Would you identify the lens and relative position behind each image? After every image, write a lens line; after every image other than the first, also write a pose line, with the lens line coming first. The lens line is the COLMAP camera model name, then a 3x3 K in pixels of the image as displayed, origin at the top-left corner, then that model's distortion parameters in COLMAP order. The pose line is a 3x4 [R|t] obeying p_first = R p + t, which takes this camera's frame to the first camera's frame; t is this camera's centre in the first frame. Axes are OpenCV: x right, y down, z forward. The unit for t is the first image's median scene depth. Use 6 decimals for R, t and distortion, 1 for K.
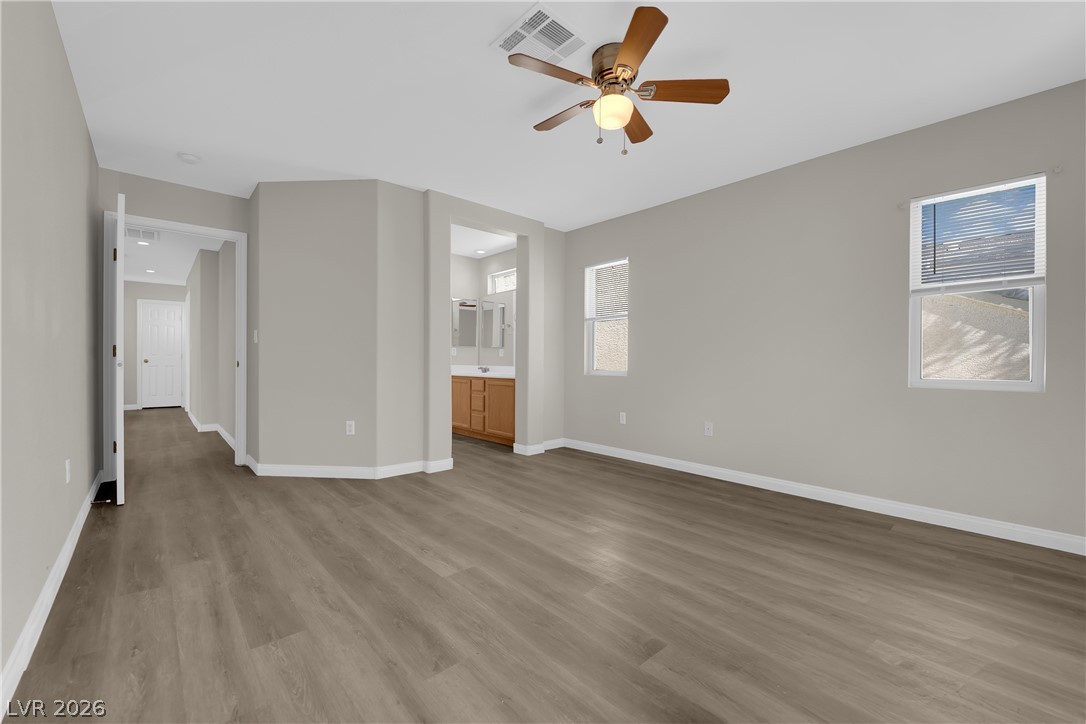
lens RADIAL K [[438.6, 0, 540.9], [0, 438.6, 360.4], [0, 0, 1]] dist [-0.014444, -0.000256]
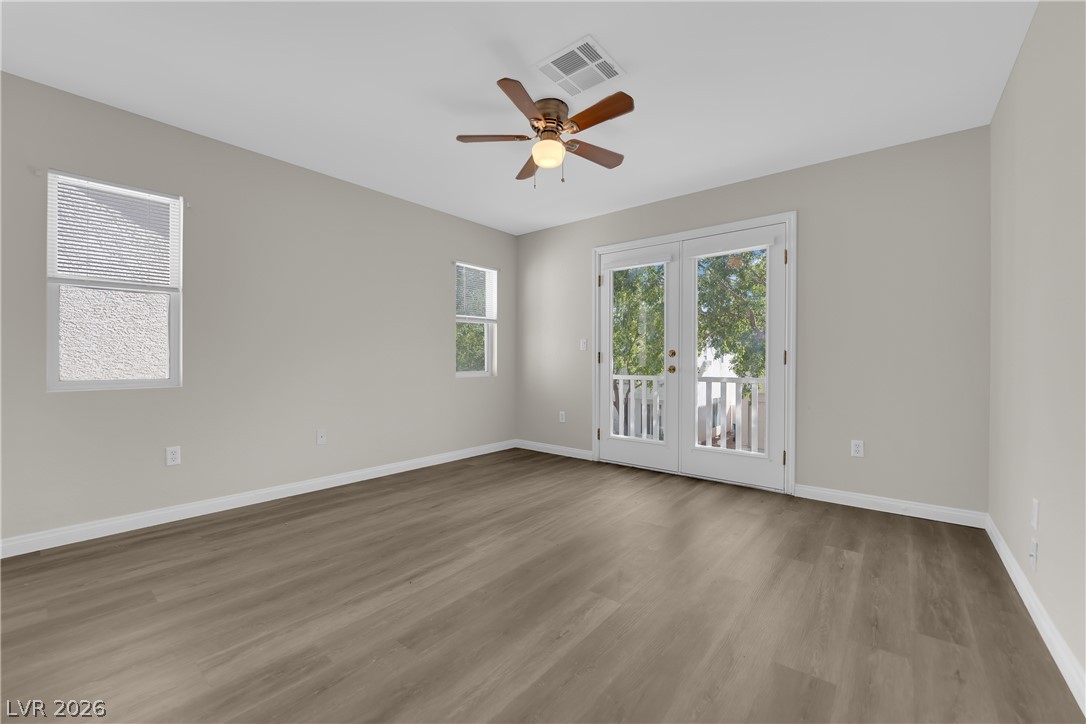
lens RADIAL K [[438.6, 0, 537.6], [0, 438.6, 361.8], [0, 0, 1]] dist [-0.014444, -0.000256]
pose [[-0.138638, -0.012279, 0.990267, -0.694397], [-0.002667, 0.999924, 0.012025, -0.013330], [-0.990340, -0.000974, -0.138660, 0.823147]]
